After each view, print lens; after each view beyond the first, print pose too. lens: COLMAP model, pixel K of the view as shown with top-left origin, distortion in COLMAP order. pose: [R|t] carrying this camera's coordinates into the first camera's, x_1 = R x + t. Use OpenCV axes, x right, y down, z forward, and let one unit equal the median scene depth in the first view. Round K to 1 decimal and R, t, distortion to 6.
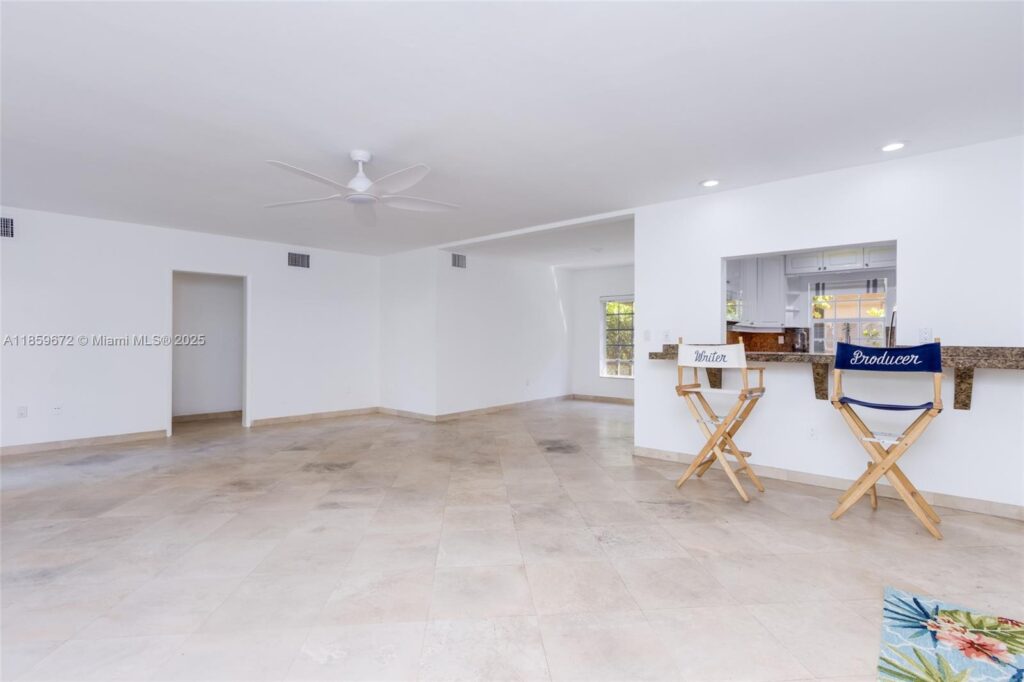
lens RADIAL K [[474.5, 0, 520.1], [0, 474.5, 339.1], [0, 0, 1]] dist [0.001235, 0.000172]
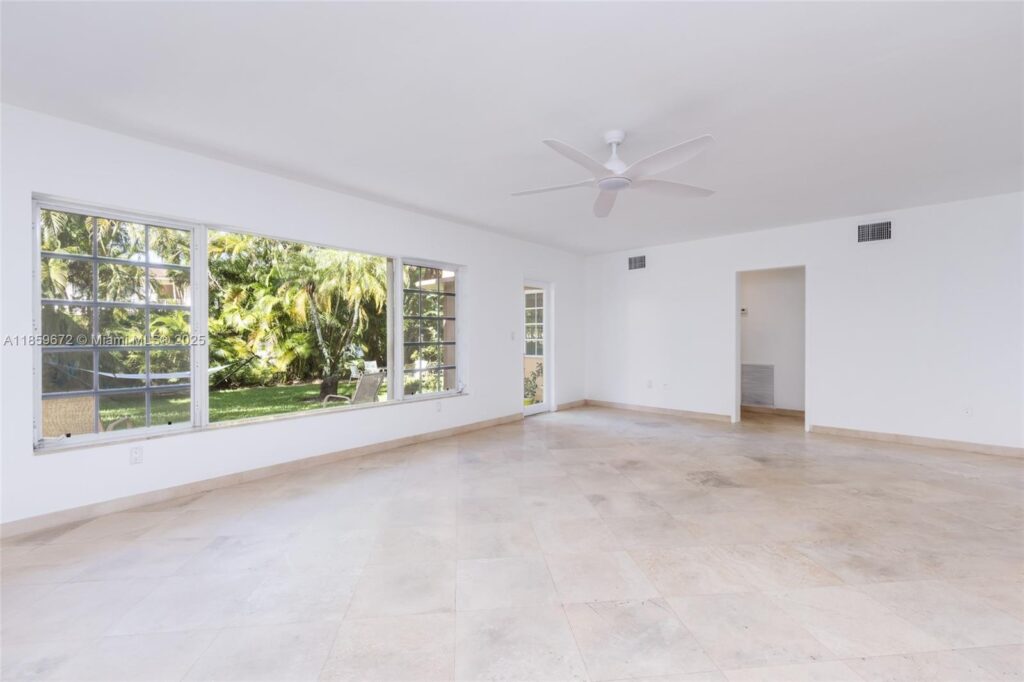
lens RADIAL K [[469.2, 0, 512.0], [0, 469.2, 341.0], [0, 0, 1]] dist [-0.000135, -0.000034]
pose [[0.011850, 0.009008, -0.999889, 0.561593], [0.004706, 0.999948, 0.009064, 0.003354], [0.999919, -0.004813, 0.011807, 0.757667]]
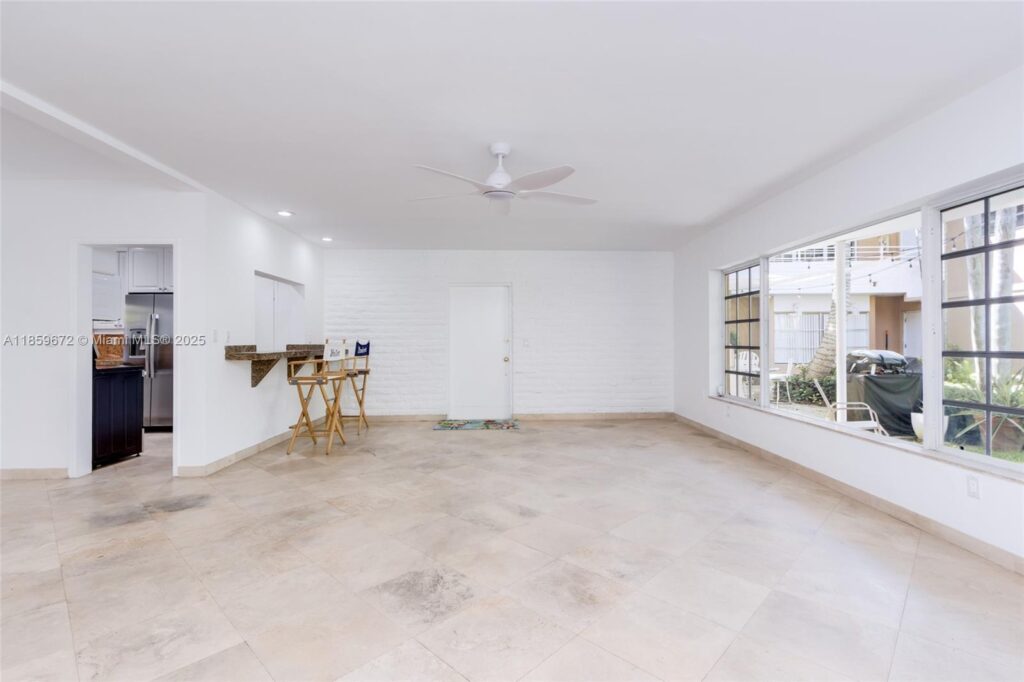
lens RADIAL K [[469.2, 0, 512.0], [0, 469.2, 341.0], [0, 0, 1]] dist [-0.000135, -0.000034]
pose [[-0.644472, 0.003340, 0.764621, -1.036873], [0.000860, 0.999993, -0.003643, 0.006736], [-0.764627, -0.001691, -0.644470, 1.534395]]
